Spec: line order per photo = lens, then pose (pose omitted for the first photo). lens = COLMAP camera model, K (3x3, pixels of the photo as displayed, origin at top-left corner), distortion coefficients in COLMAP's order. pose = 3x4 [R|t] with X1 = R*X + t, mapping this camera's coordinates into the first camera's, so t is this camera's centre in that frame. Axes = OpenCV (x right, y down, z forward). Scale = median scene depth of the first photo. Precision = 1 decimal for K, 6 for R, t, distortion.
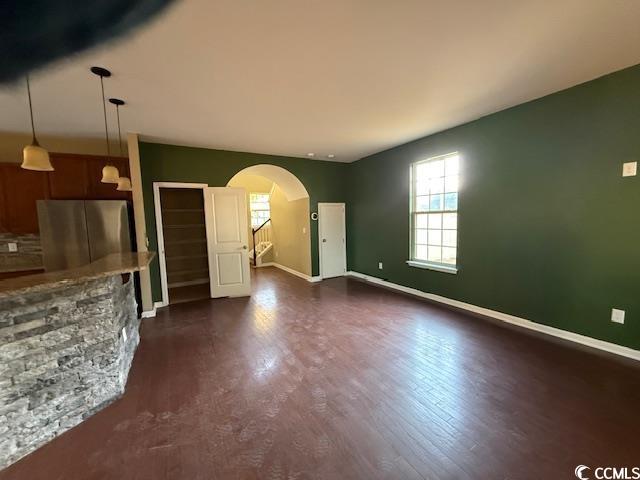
lens RADIAL K [[253.3, 0, 314.7], [0, 253.3, 240.2], [0, 0, 1]] dist [0.000549, -0.000406]
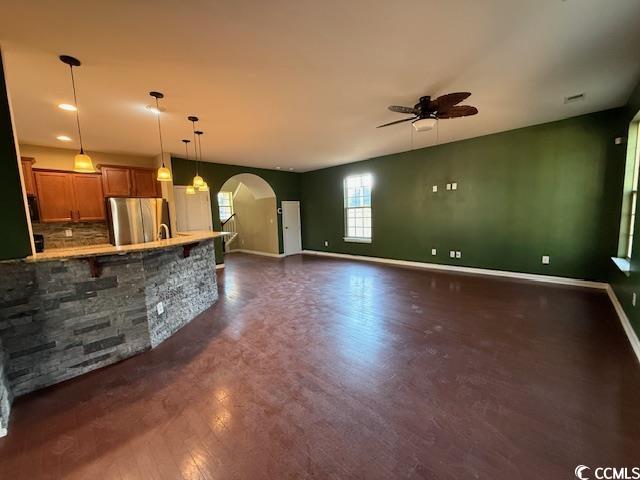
lens RADIAL K [[253.3, 0, 313.8], [0, 253.3, 242.4], [0, 0, 1]] dist [0.000549, -0.000406]
pose [[0.960713, -0.035711, 0.275238, -0.209018], [0.030606, 0.999271, 0.022822, 0.054263], [-0.275852, -0.013501, 0.961105, -0.393484]]
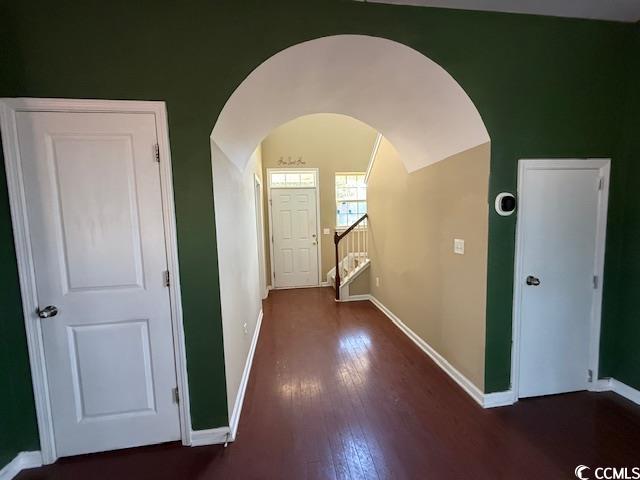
lens RADIAL K [[253.3, 0, 319.0], [0, 253.3, 238.2], [0, 0, 1]] dist [0.000549, -0.000406]
pose [[0.929864, 0.030689, -0.366620, -0.095539], [-0.030382, 0.999517, 0.006607, -0.046845], [0.366646, 0.004995, 0.930347, 0.621160]]
